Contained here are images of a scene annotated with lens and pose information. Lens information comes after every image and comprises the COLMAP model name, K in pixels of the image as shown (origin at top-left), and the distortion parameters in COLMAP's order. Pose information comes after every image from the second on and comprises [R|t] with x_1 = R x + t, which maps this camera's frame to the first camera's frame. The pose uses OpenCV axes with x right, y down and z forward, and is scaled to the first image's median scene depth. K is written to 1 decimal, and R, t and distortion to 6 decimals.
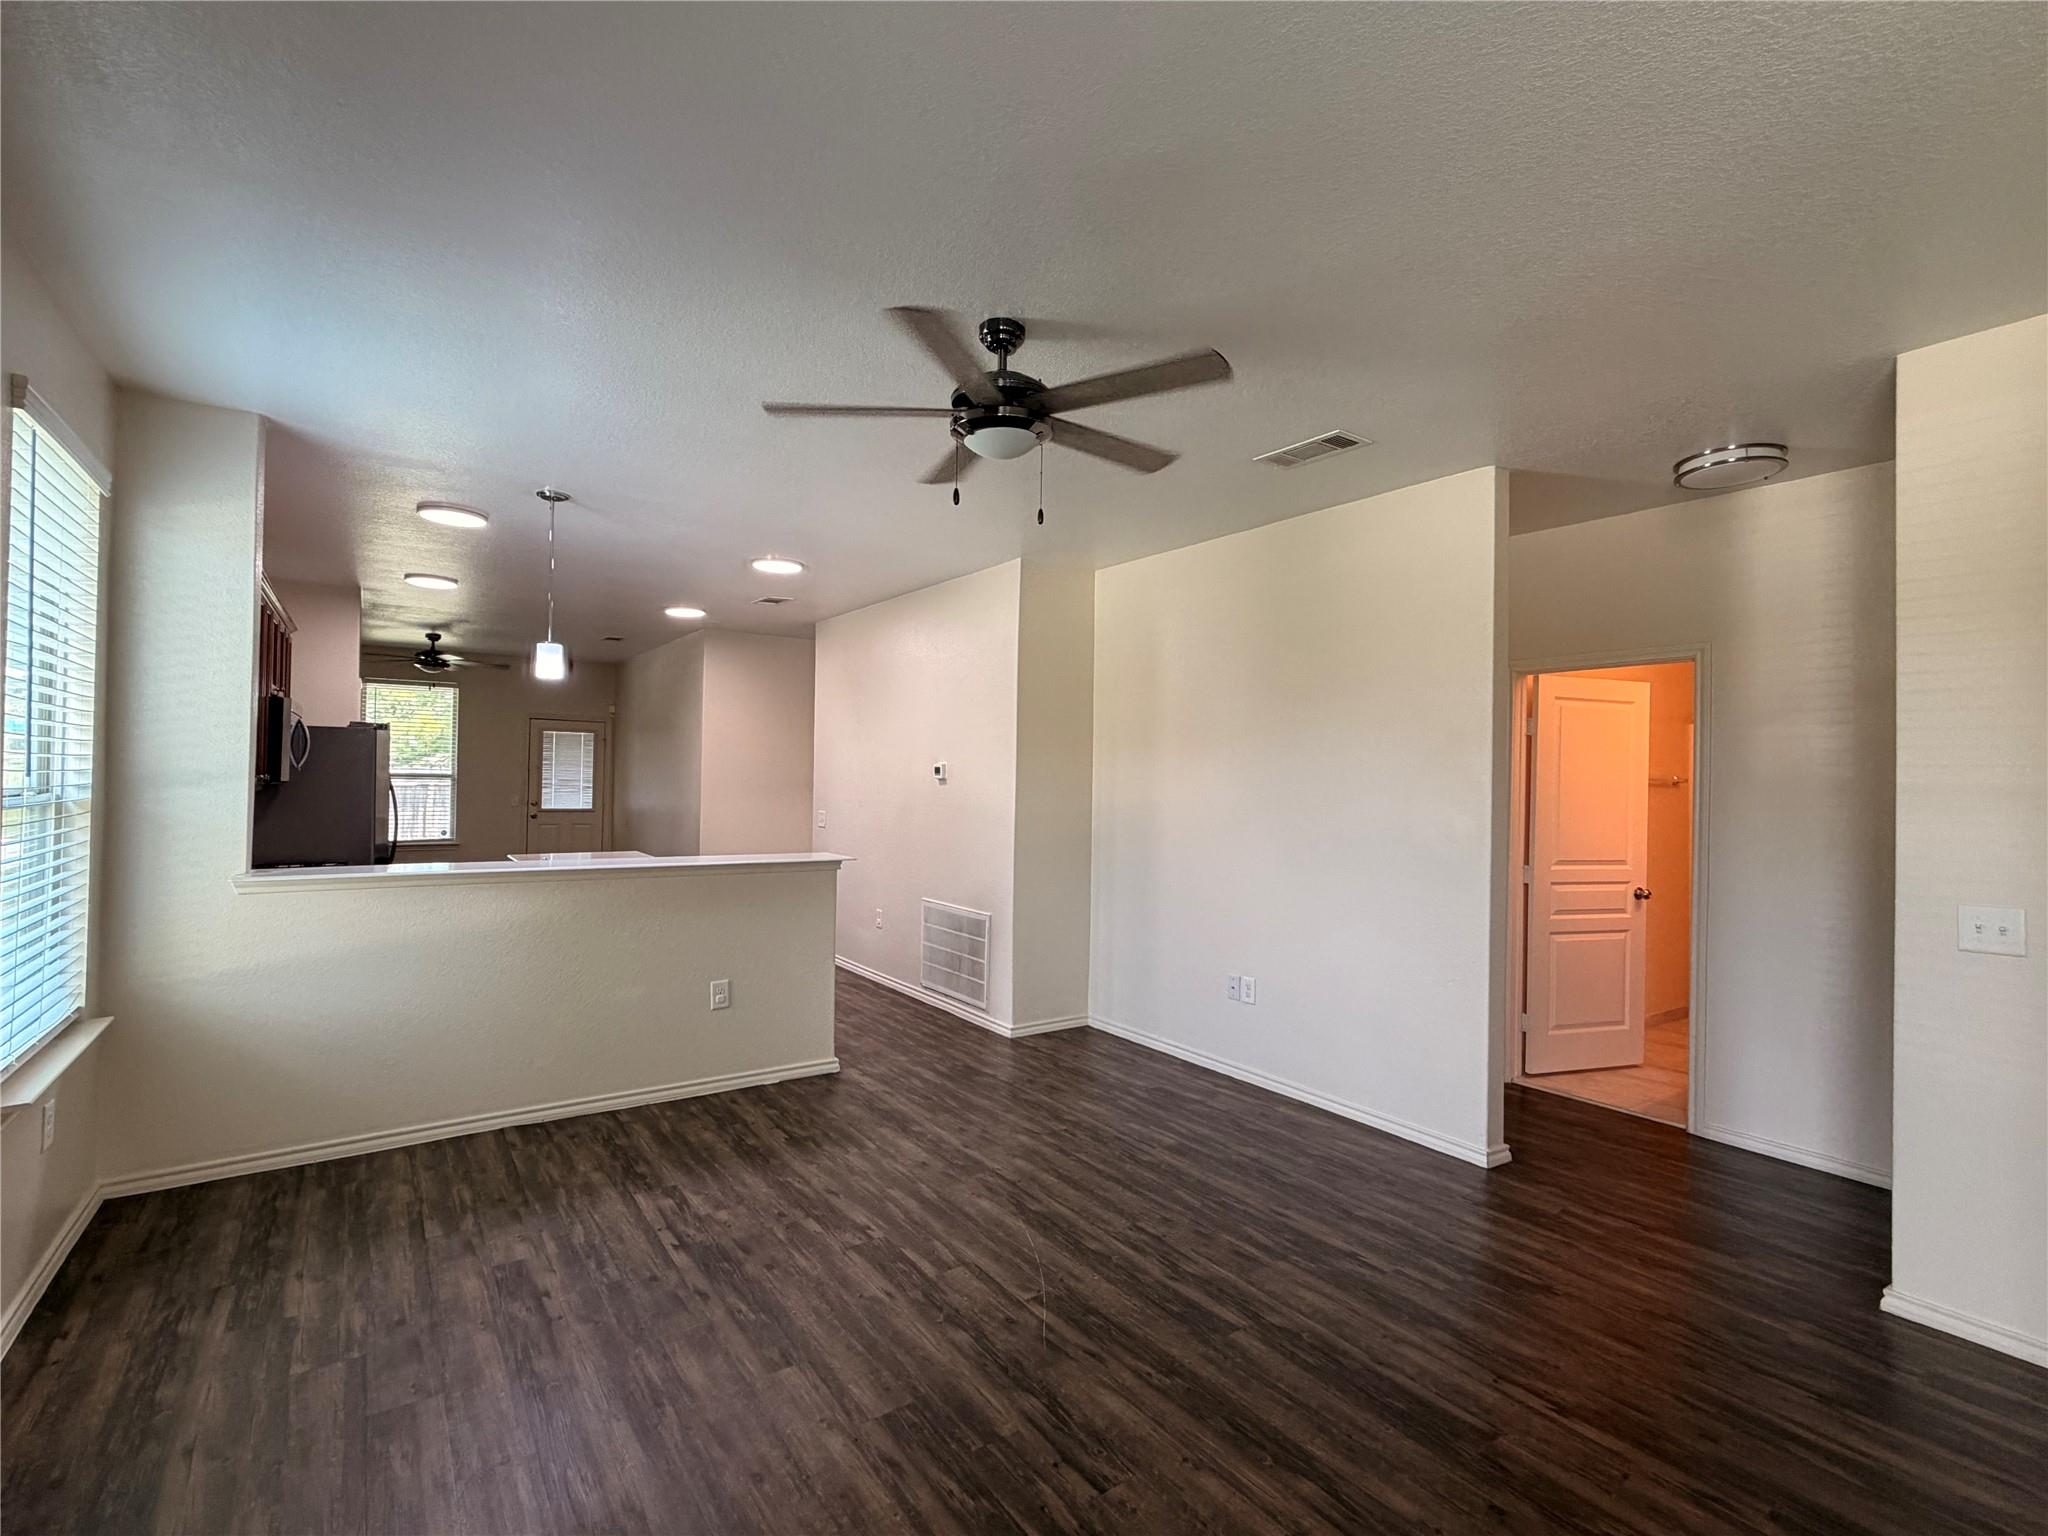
lens RADIAL K [[936.8, 0, 1019.5], [0, 936.8, 769.8], [0, 0, 1]] dist [0.000068, 0.000013]
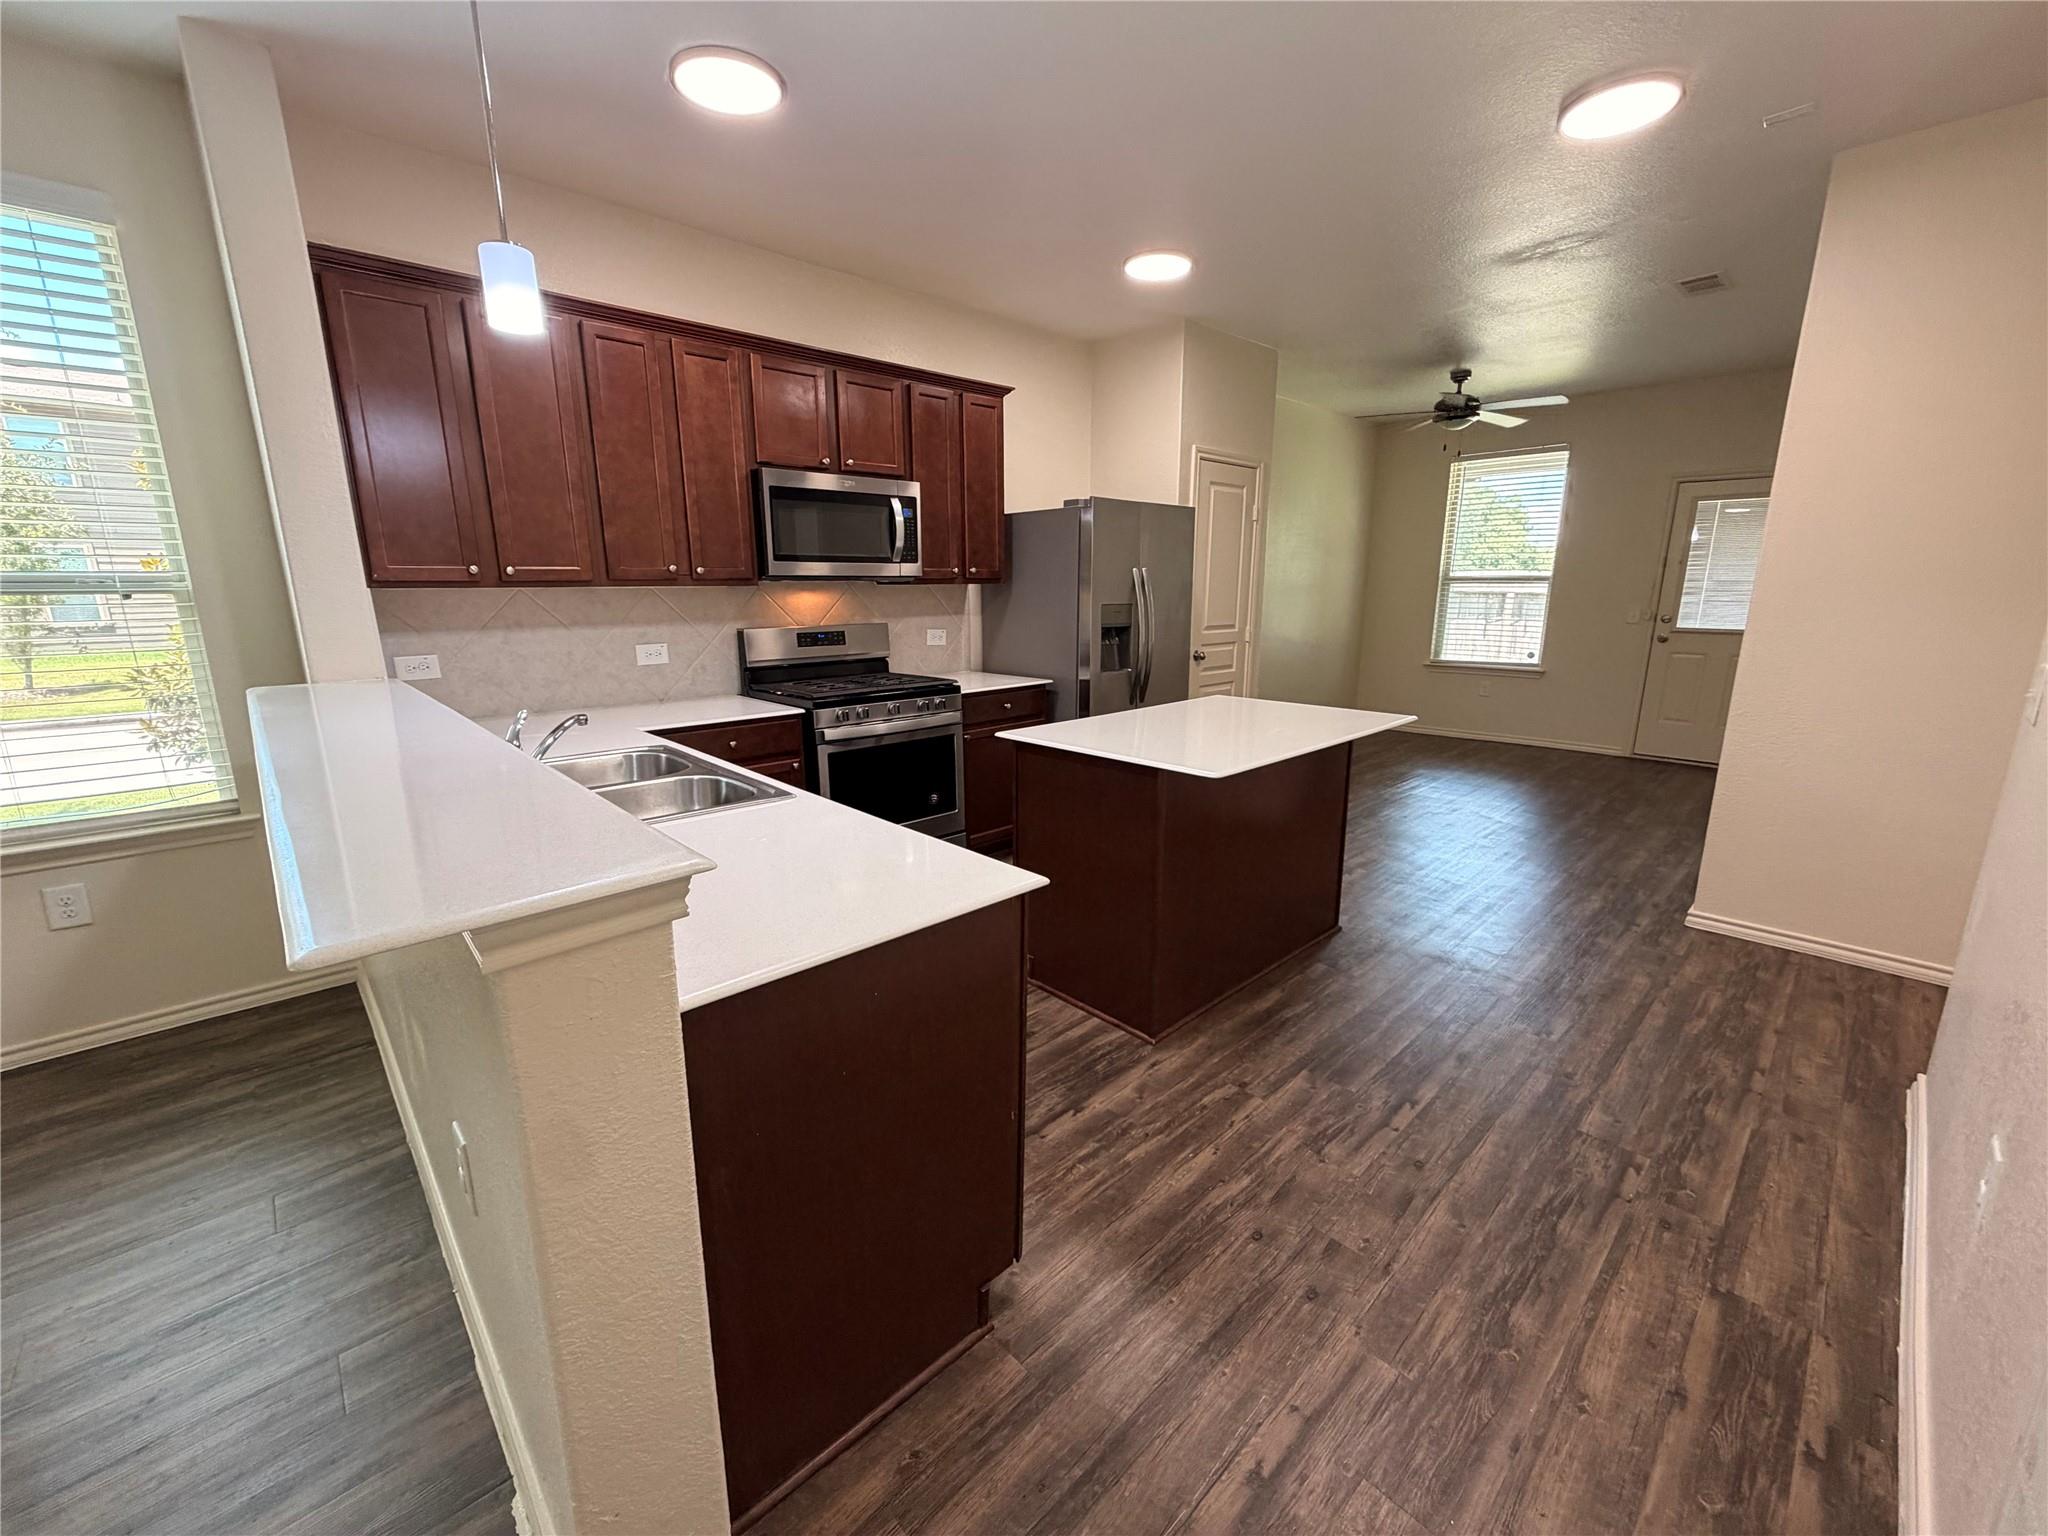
lens RADIAL K [[815.7, 0, 1014.4], [0, 815.7, 771.1], [0, 0, 1]] dist [-0.001526, 0.000551]
pose [[0.124035, 0.206621, -0.970527, -0.052378], [0.013384, 0.977643, 0.209846, 0.049764], [0.992188, -0.039017, 0.118496, 1.621881]]
